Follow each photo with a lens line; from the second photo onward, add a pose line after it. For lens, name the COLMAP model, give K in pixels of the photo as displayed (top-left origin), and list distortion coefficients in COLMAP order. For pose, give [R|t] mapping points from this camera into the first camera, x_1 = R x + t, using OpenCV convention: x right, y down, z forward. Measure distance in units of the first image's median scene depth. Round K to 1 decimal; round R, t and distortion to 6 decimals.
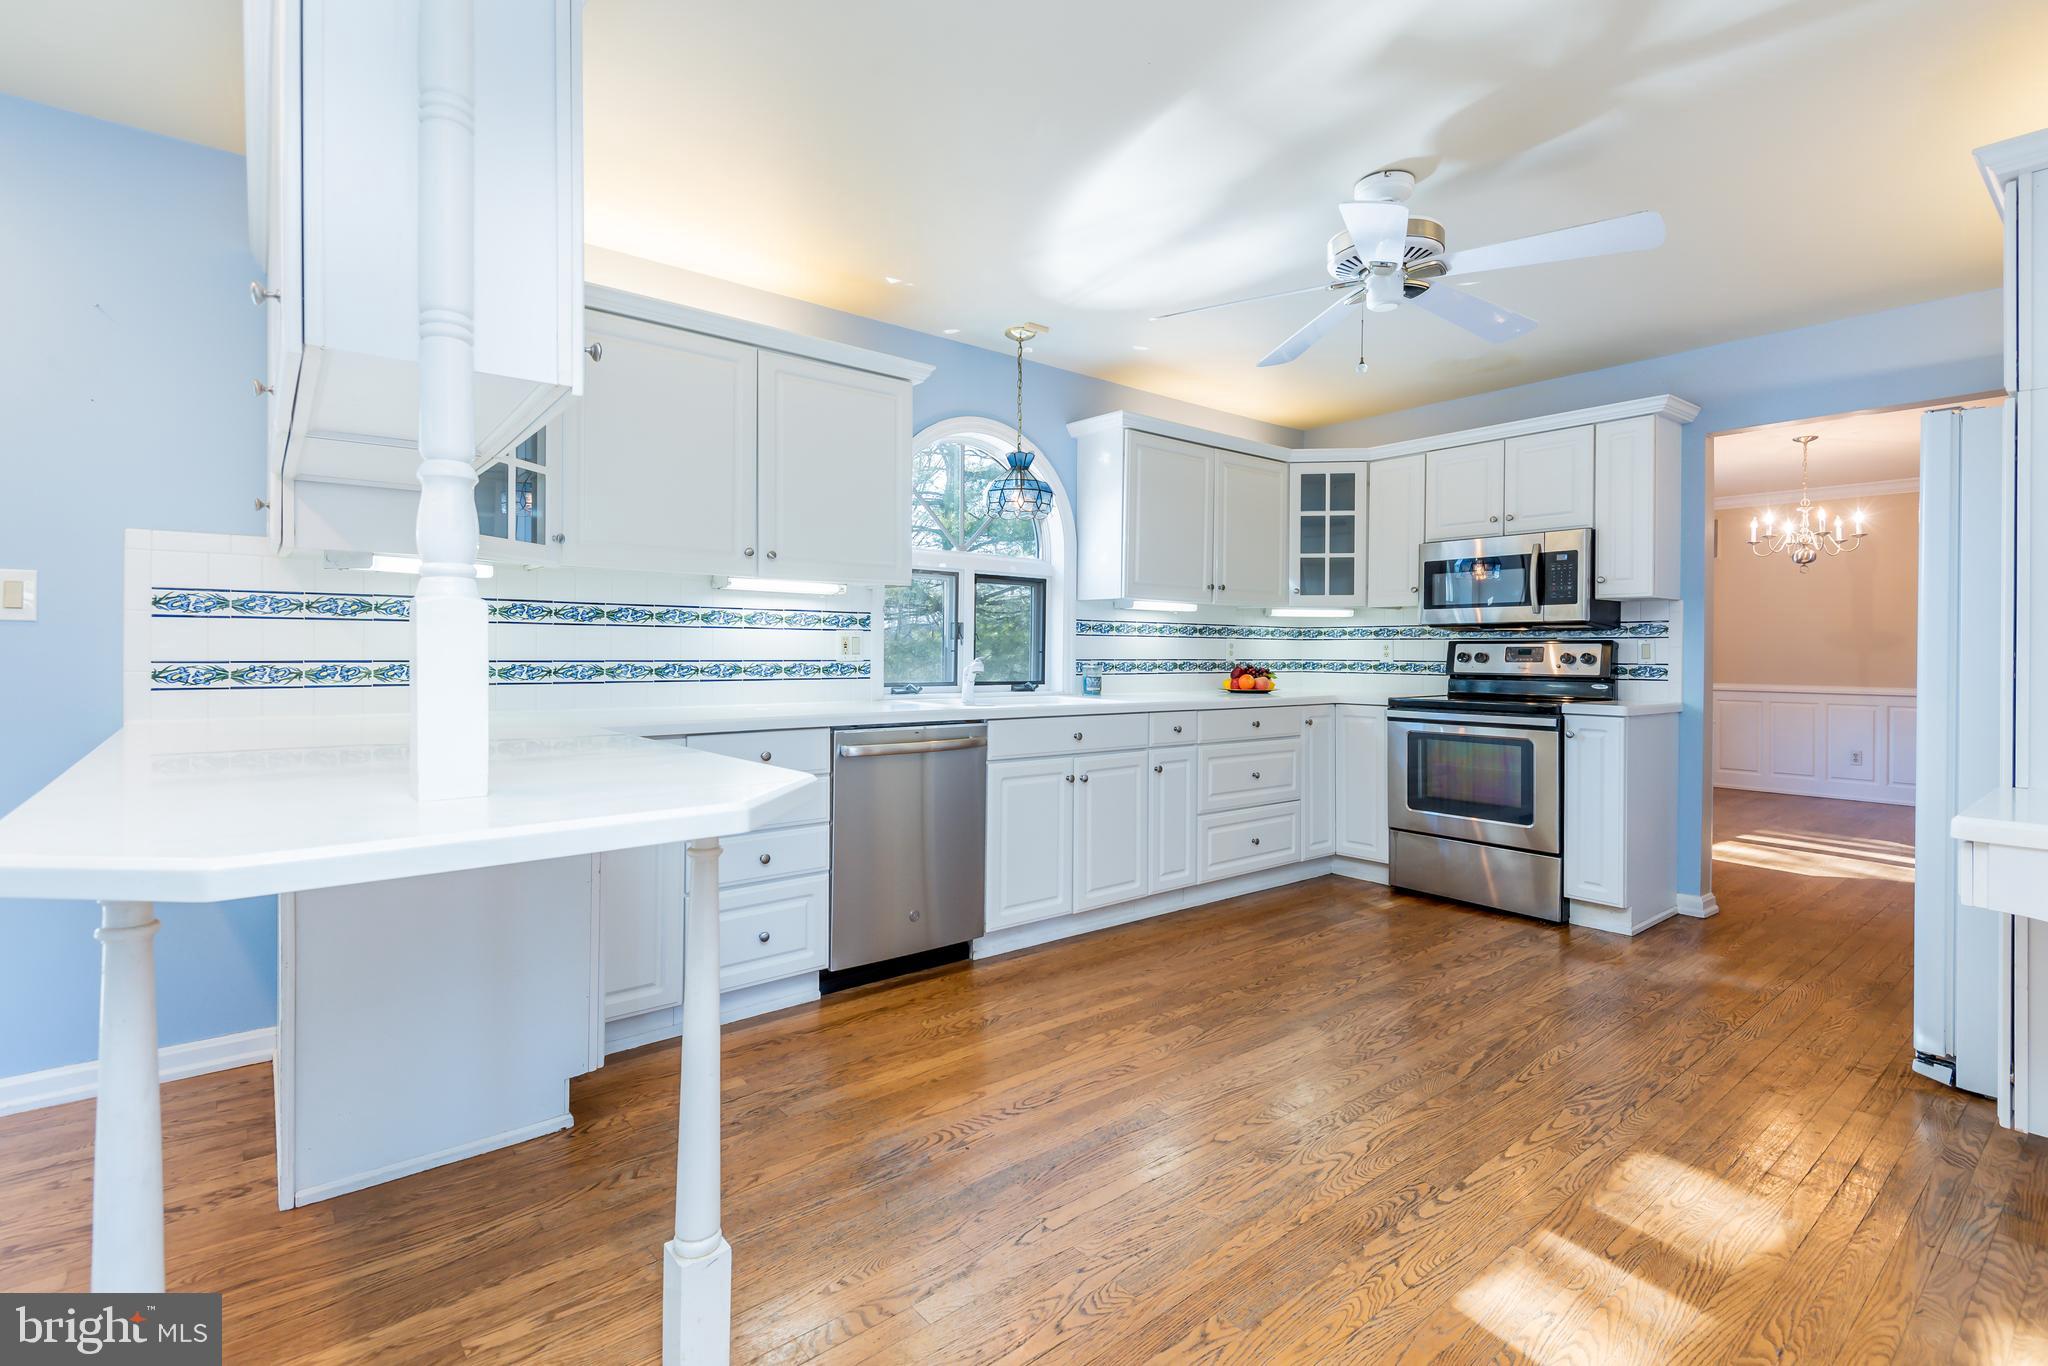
lens RADIAL K [[957.6, 0, 1051.7], [0, 957.6, 659.6], [0, 0, 1]] dist [0.029060, -0.006074]
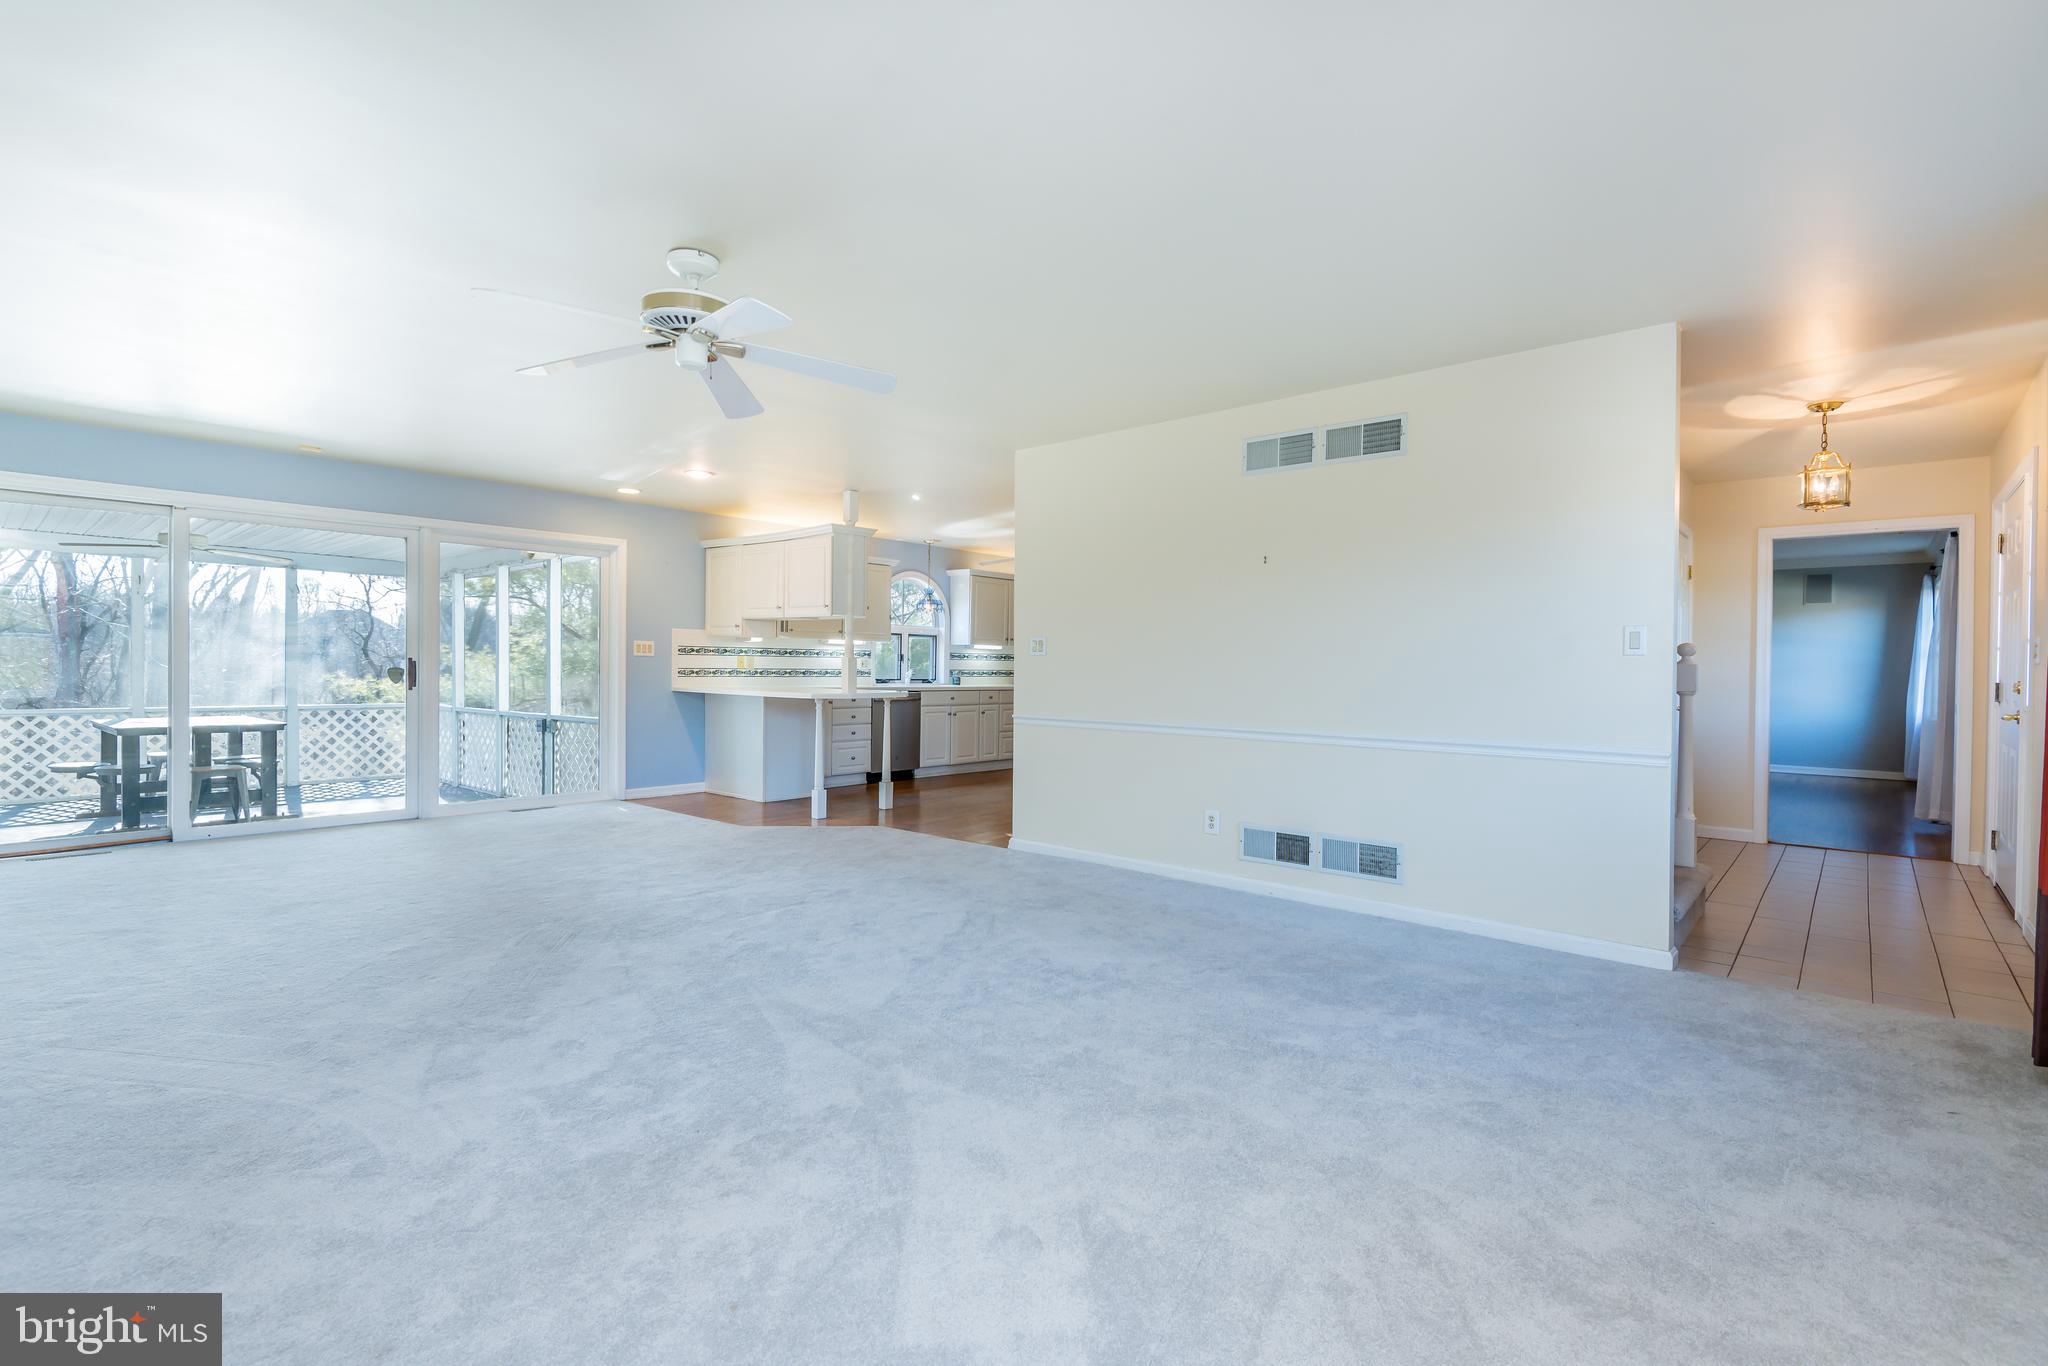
lens RADIAL K [[957.6, 0, 1030.4], [0, 957.6, 678.3], [0, 0, 1]] dist [0.029060, -0.006074]
pose [[0.990110, 0.000609, 0.140294, -0.118050], [-0.000542, 1.000000, -0.000514, 0.023259], [-0.140294, 0.000433, 0.990110, -1.490049]]
